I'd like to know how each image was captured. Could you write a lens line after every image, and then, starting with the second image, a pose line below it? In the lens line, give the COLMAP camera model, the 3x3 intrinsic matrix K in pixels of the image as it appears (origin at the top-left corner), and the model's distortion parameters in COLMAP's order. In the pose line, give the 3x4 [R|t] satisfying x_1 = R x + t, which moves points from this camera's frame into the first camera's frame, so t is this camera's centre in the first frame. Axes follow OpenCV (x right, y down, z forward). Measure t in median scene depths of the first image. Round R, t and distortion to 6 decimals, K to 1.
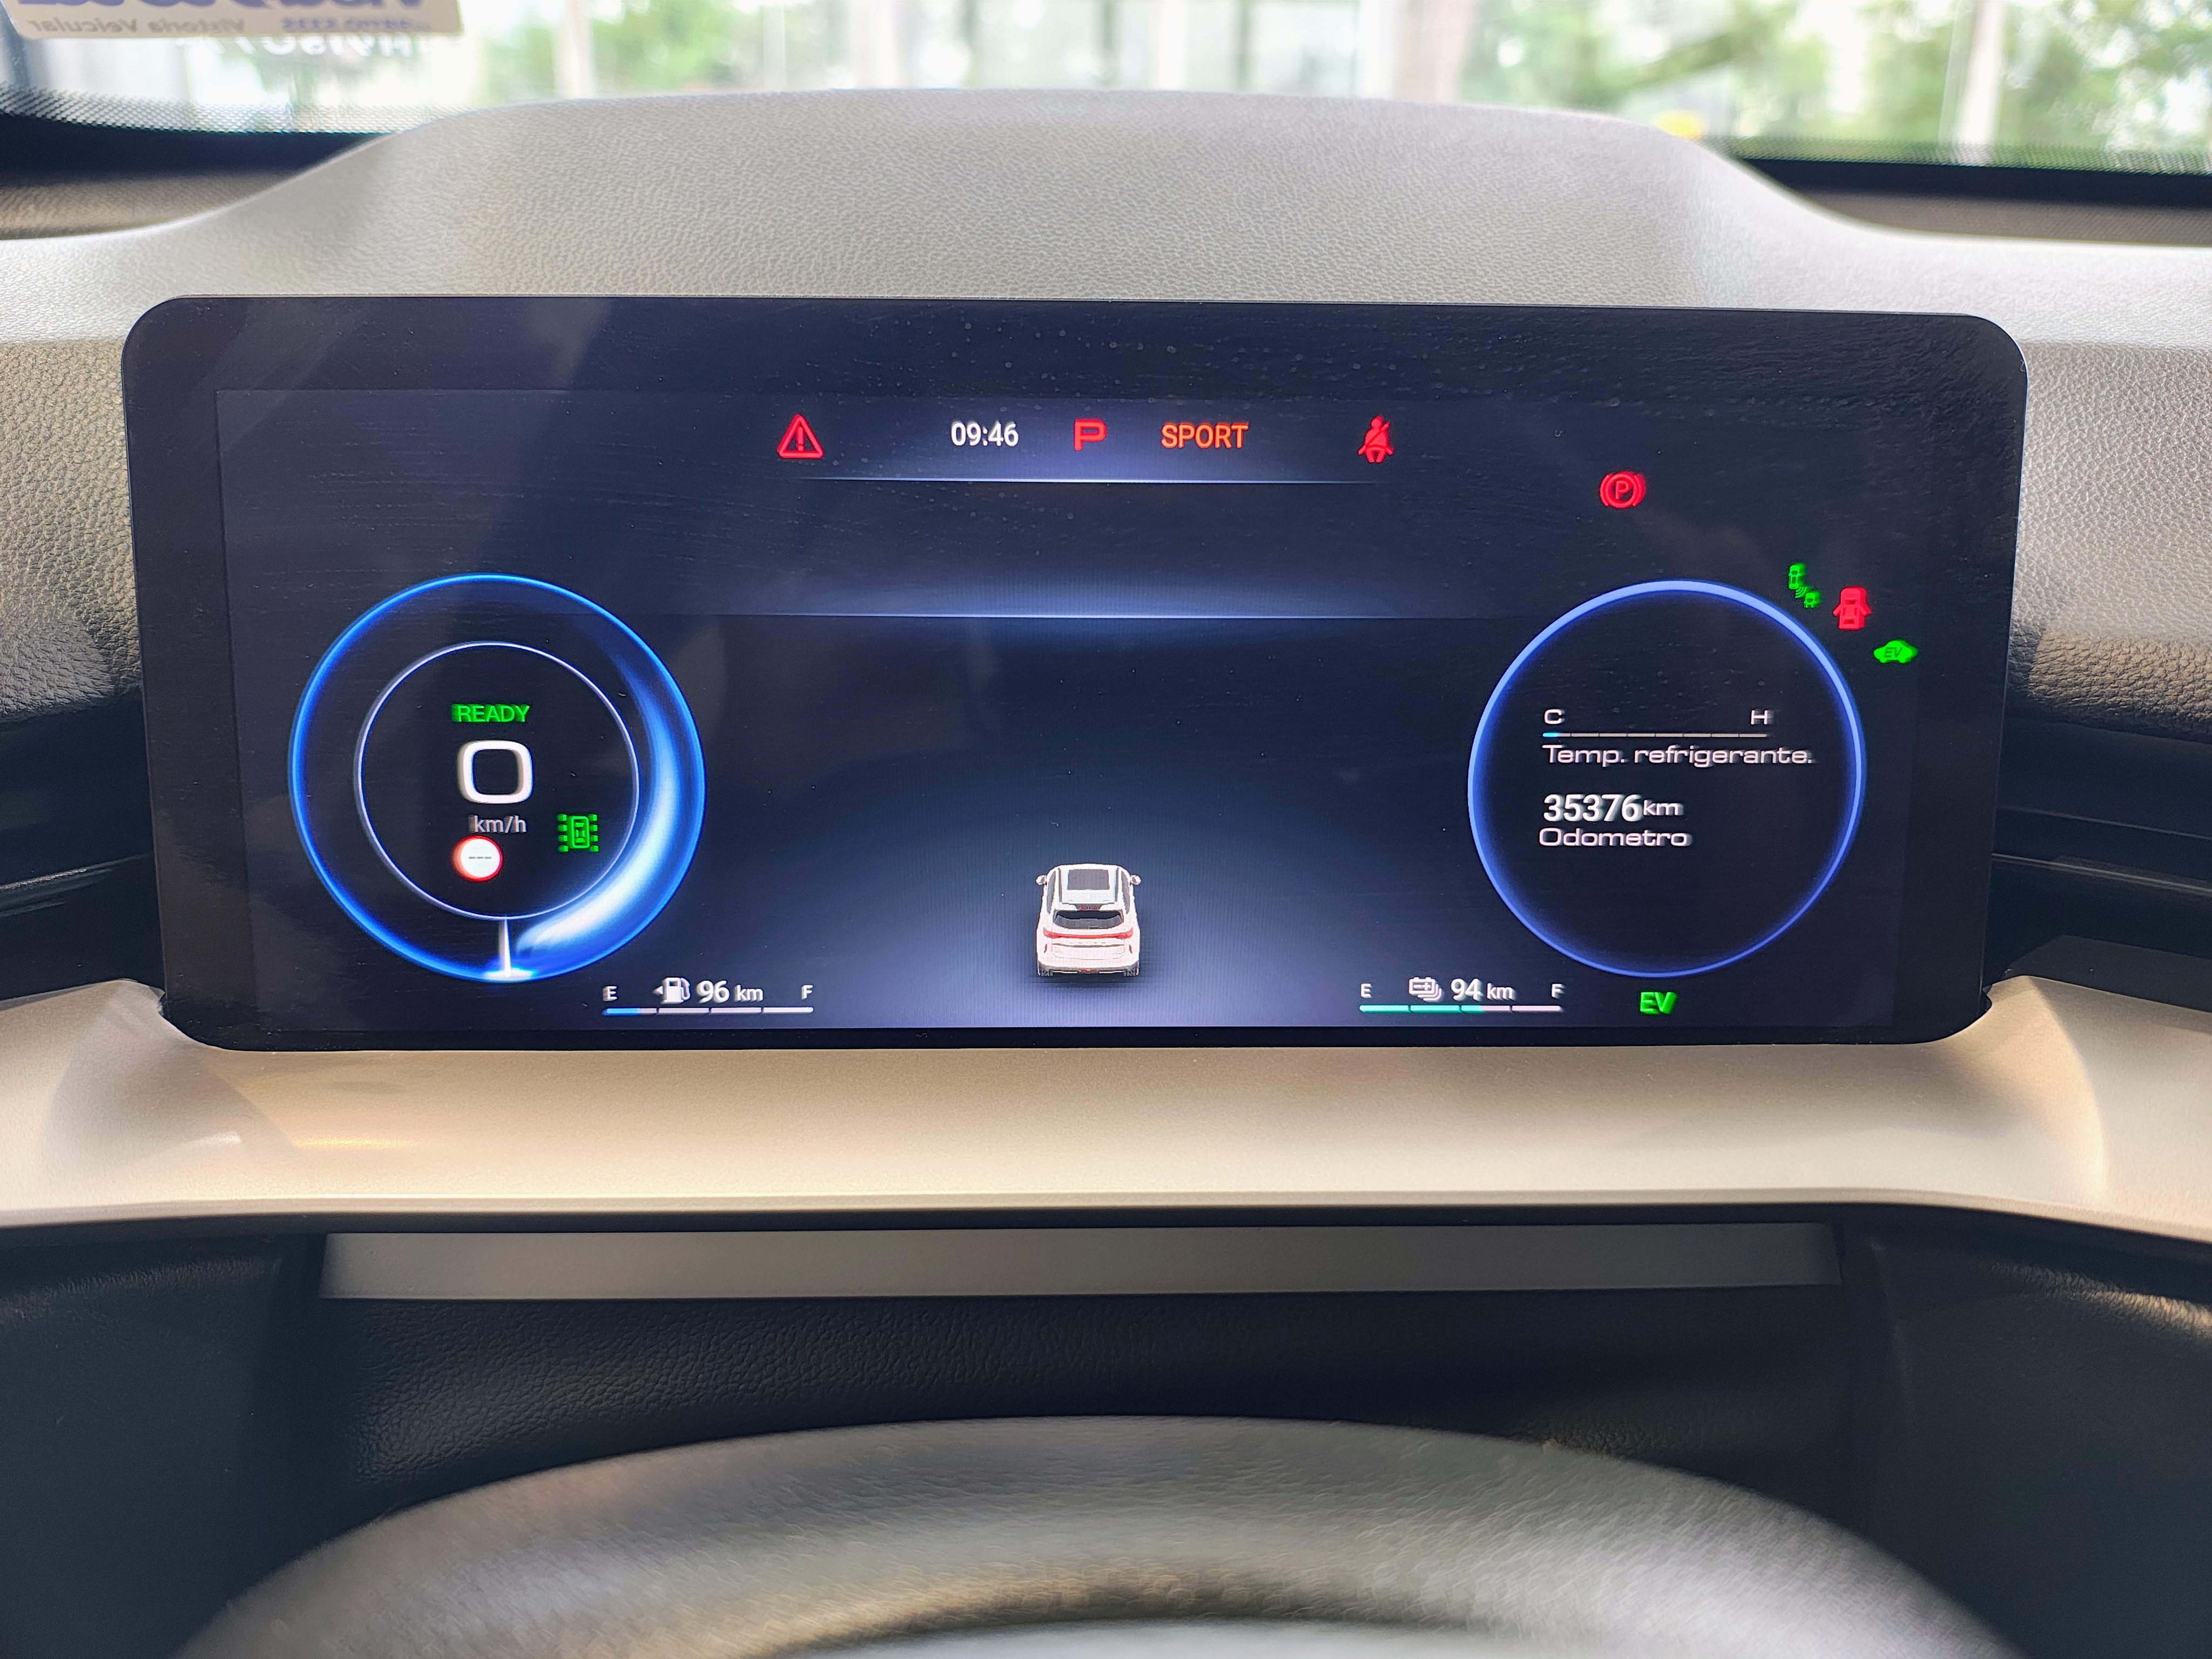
lens RADIAL K [[1630.0, 0, 1123.0], [0, 1630.0, 836.2], [0, 0, 1]] dist [-0.000069, -0.031440]
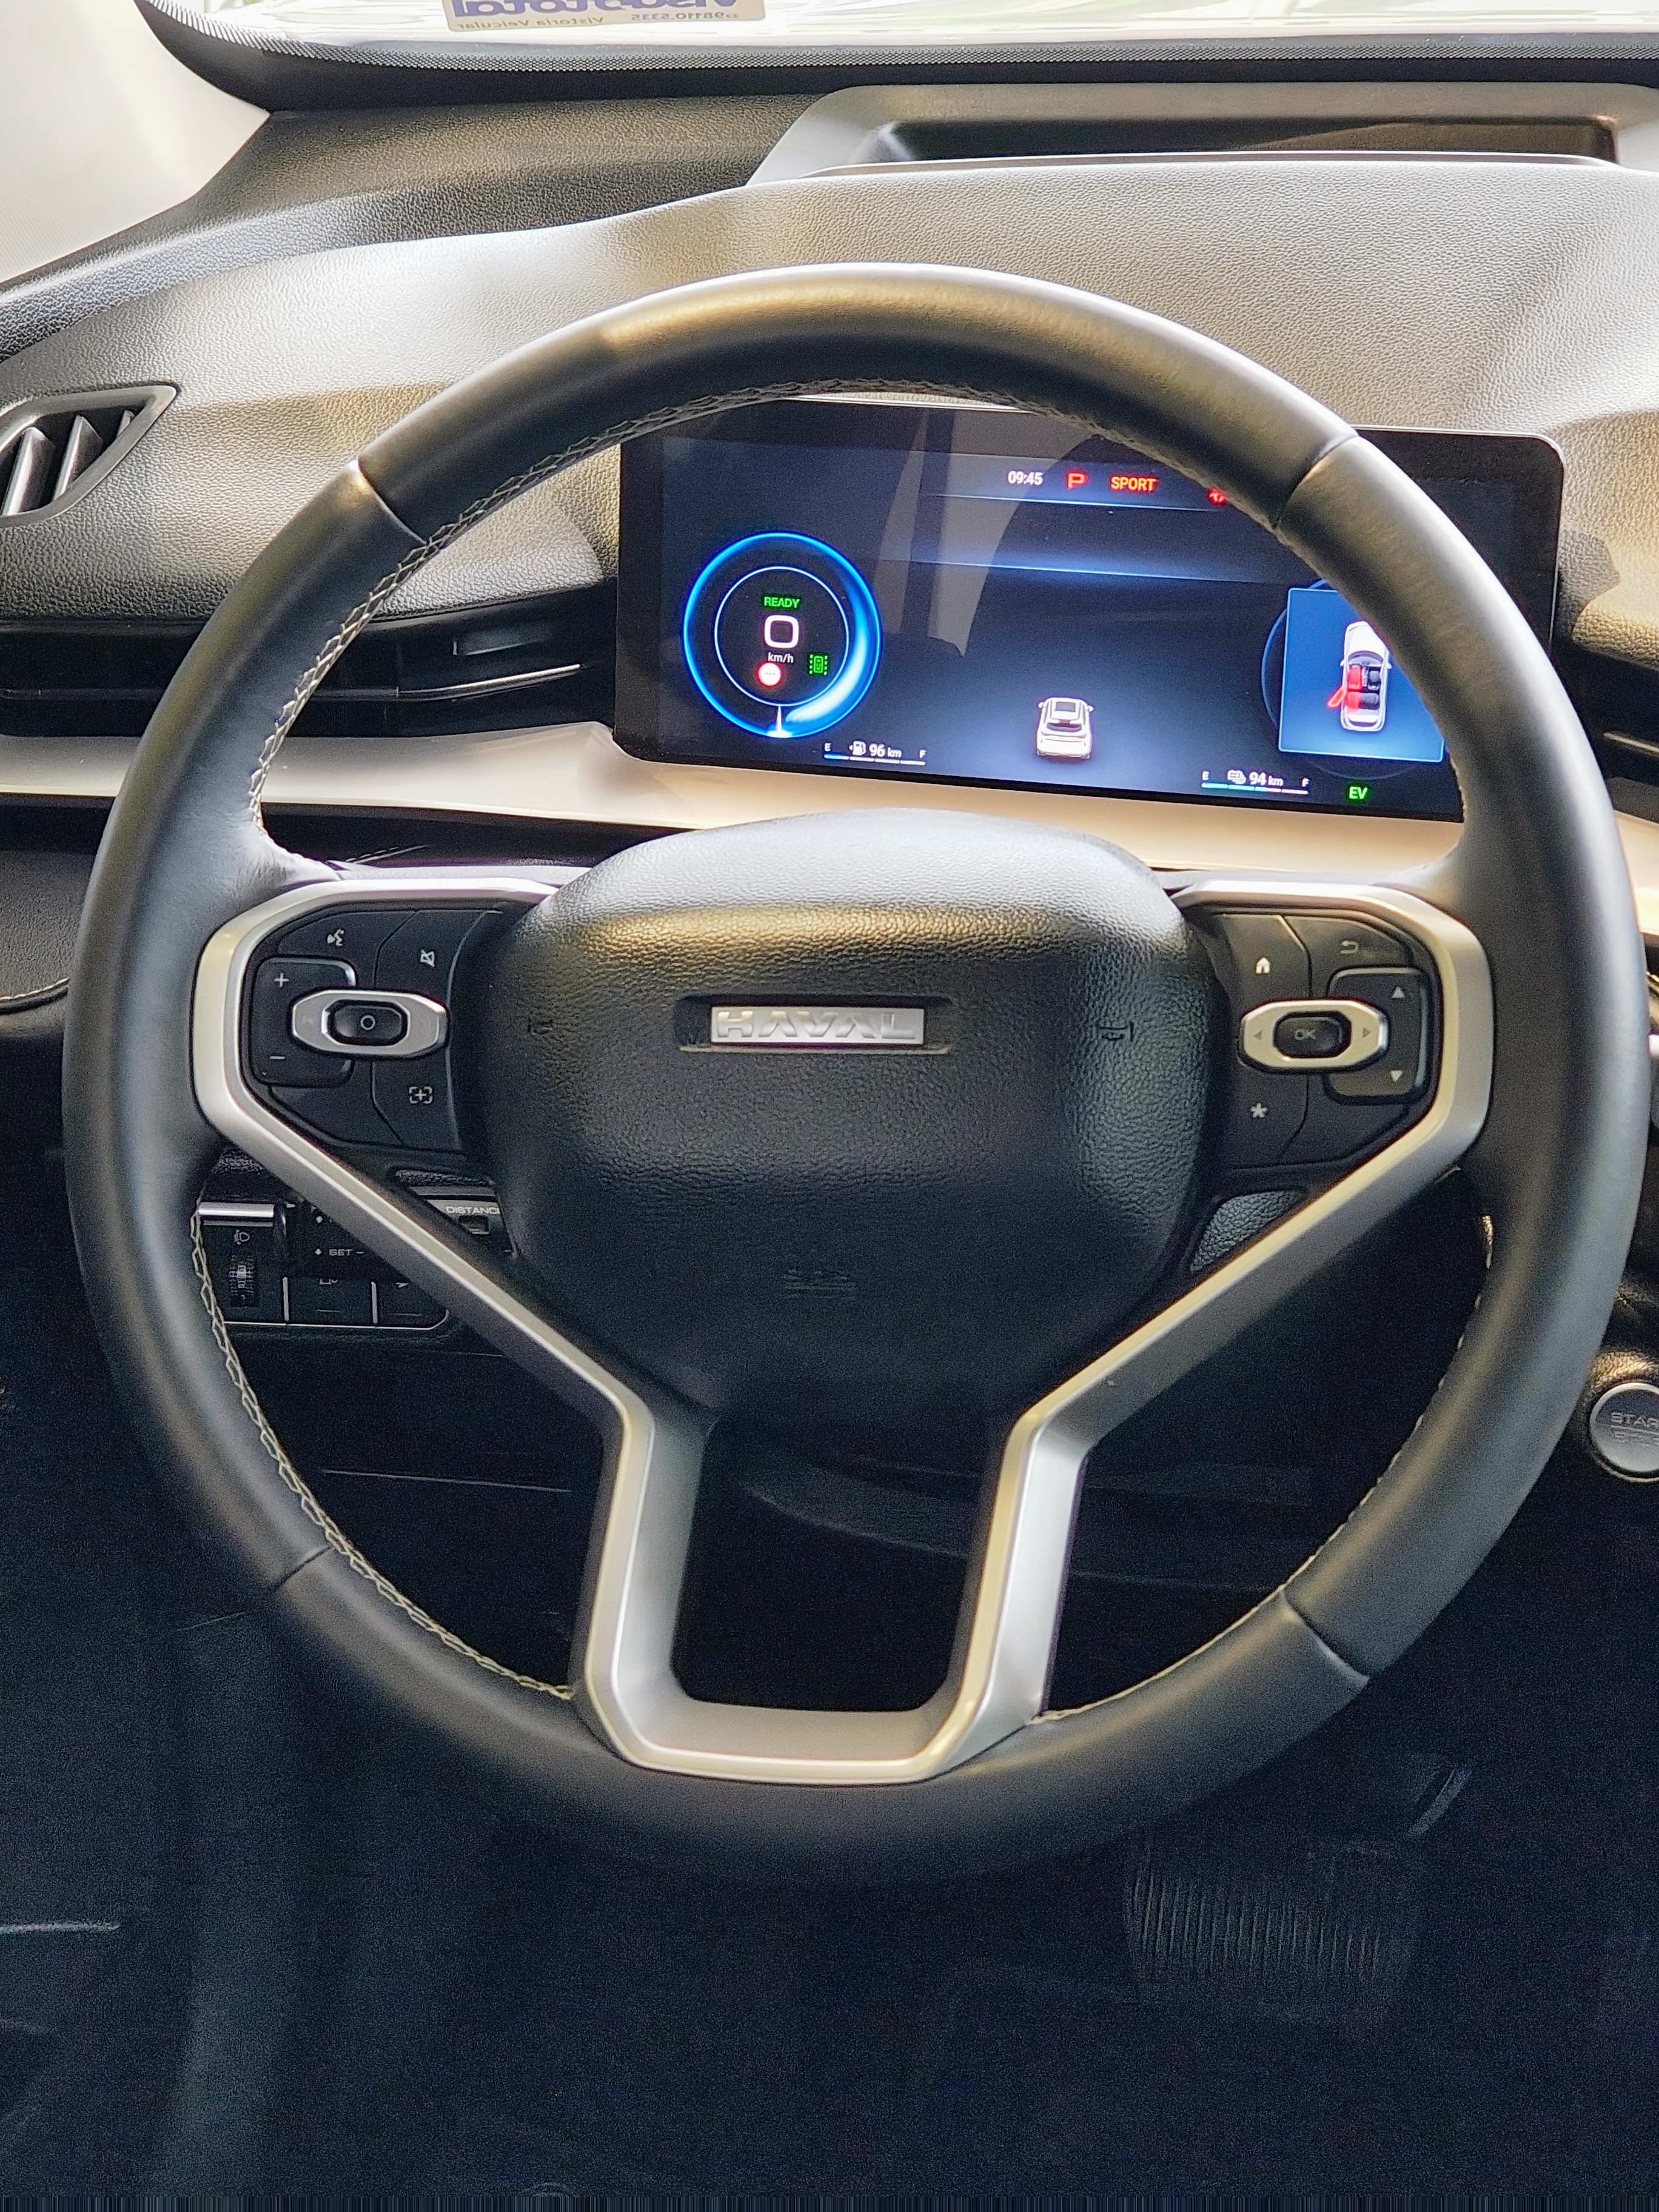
lens RADIAL K [[4287.3, 0, 838.5], [0, 4287.3, 1116.9], [0, 0, 1]] dist [0.299946, 0.000000]
pose [[0.953928, 0.098459, -0.283419, 1.228965], [-0.069028, 0.991303, 0.112042, -0.044882], [0.291986, -0.087317, 0.952428, -4.031349]]
